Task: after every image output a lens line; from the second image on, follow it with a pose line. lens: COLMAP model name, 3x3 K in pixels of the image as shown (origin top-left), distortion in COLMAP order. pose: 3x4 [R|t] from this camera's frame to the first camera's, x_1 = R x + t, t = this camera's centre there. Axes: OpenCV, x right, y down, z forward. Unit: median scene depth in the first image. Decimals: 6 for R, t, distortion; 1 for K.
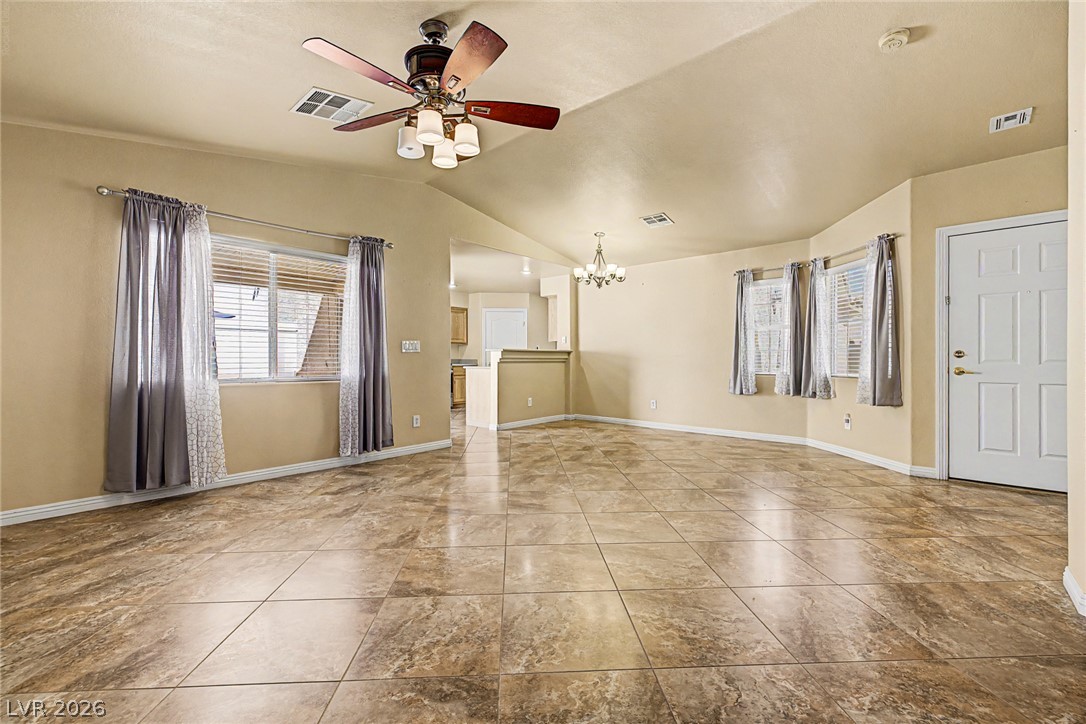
lens RADIAL K [[440.8, 0, 543.7], [0, 440.8, 358.3], [0, 0, 1]] dist [0.000036, -0.000365]
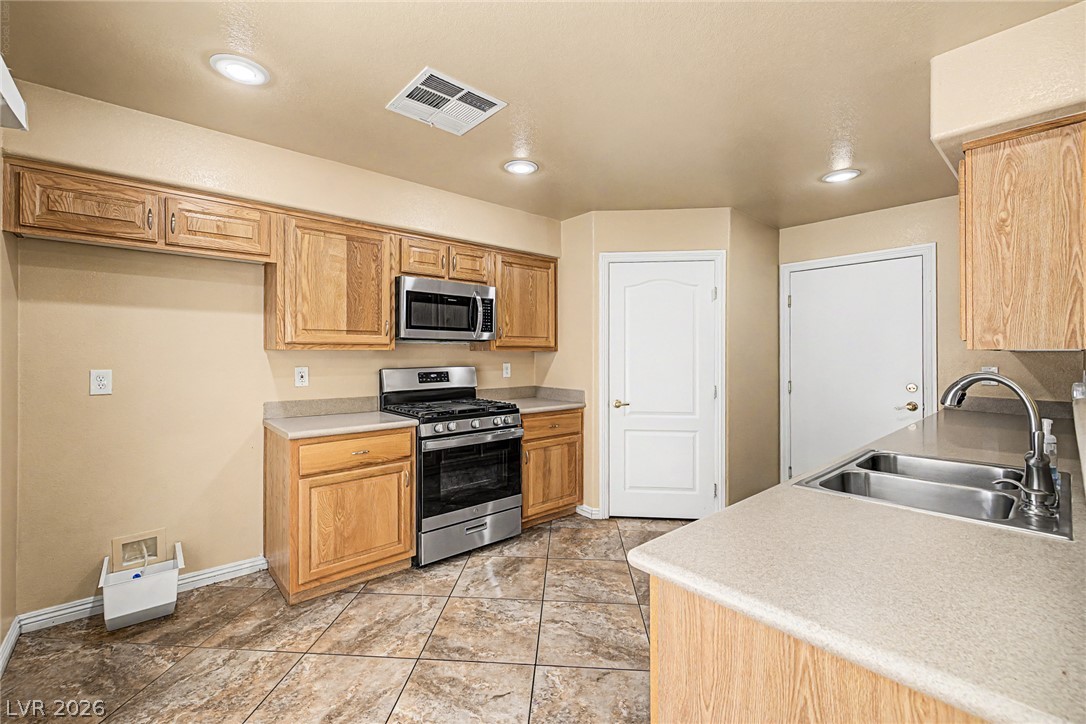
lens RADIAL K [[456.3, 0, 530.1], [0, 456.3, 351.7], [0, 0, 1]] dist [0.001578, -0.000086]
pose [[0.992585, -0.002777, -0.121522, -0.295719], [0.002369, 0.999991, -0.003510, -0.058172], [0.121530, 0.003196, 0.992583, 1.193803]]
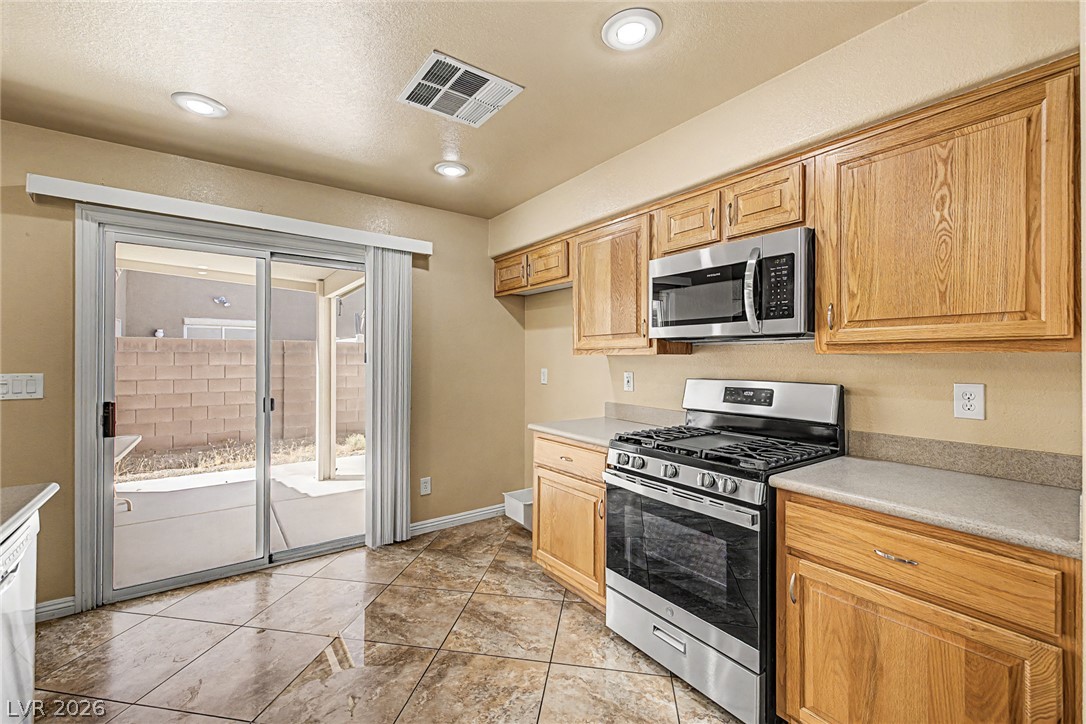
lens RADIAL K [[452.4, 0, 539.8], [0, 452.4, 356.3], [0, 0, 1]] dist [0.001992, -0.000721]
pose [[-0.200485, -0.008320, -0.979662, -0.048003], [-0.002083, 0.999965, -0.008067, -0.056981], [0.979695, 0.000424, -0.200495, 1.760653]]
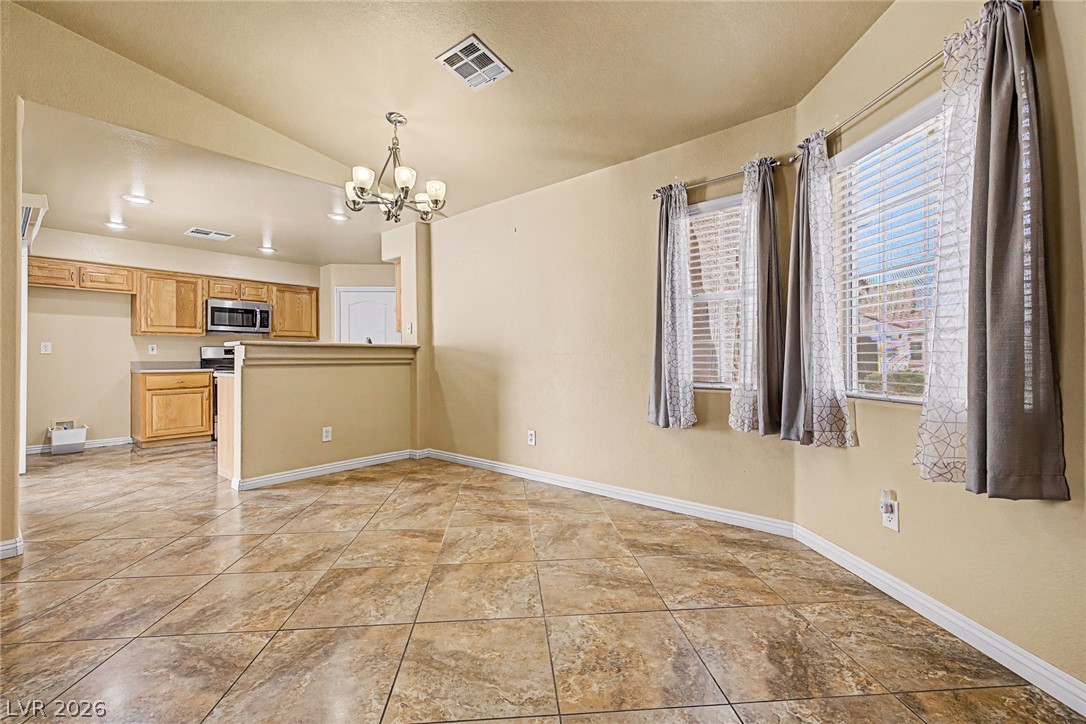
lens RADIAL K [[465.4, 0, 536.1], [0, 465.4, 353.7], [0, 0, 1]] dist [0.003063, -0.000222]
pose [[0.999557, -0.007135, 0.028890, 0.303745], [0.007340, 0.999949, -0.007006, -0.000665], [-0.028838, 0.007215, 0.999558, 0.500707]]
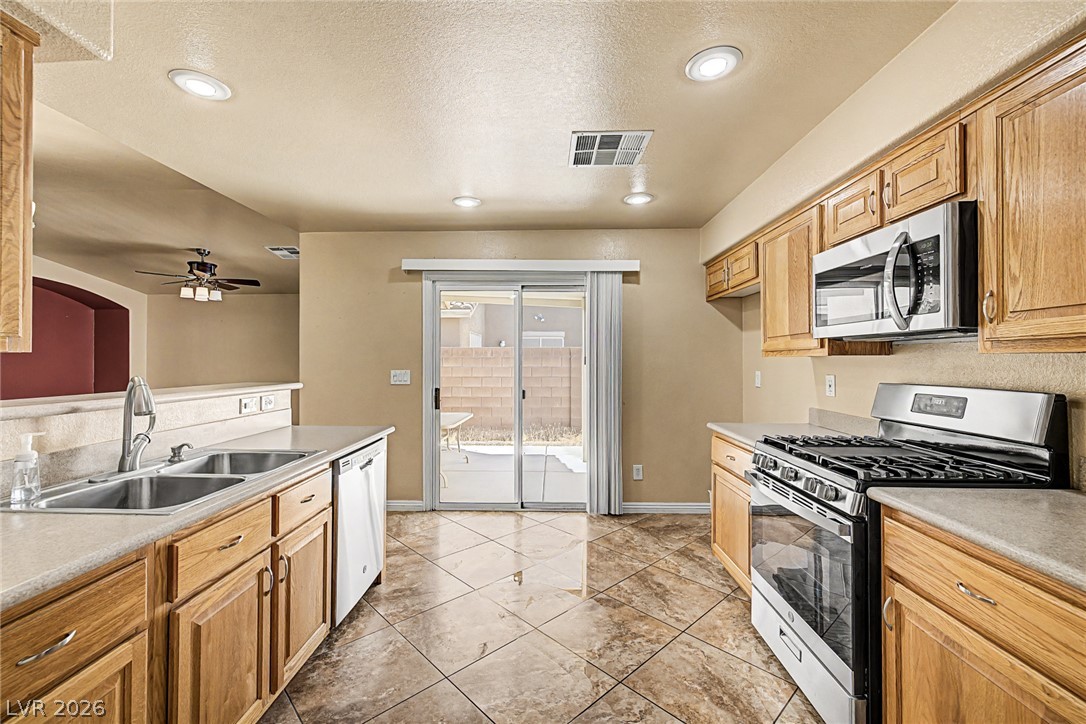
lens RADIAL K [[452.4, 0, 539.8], [0, 452.4, 356.3], [0, 0, 1]] dist [0.001992, -0.000721]
pose [[-0.752751, -0.009425, -0.658238, -0.038717], [-0.000593, 0.999907, -0.013639, -0.056385], [0.658306, -0.009876, -0.752686, 1.938445]]
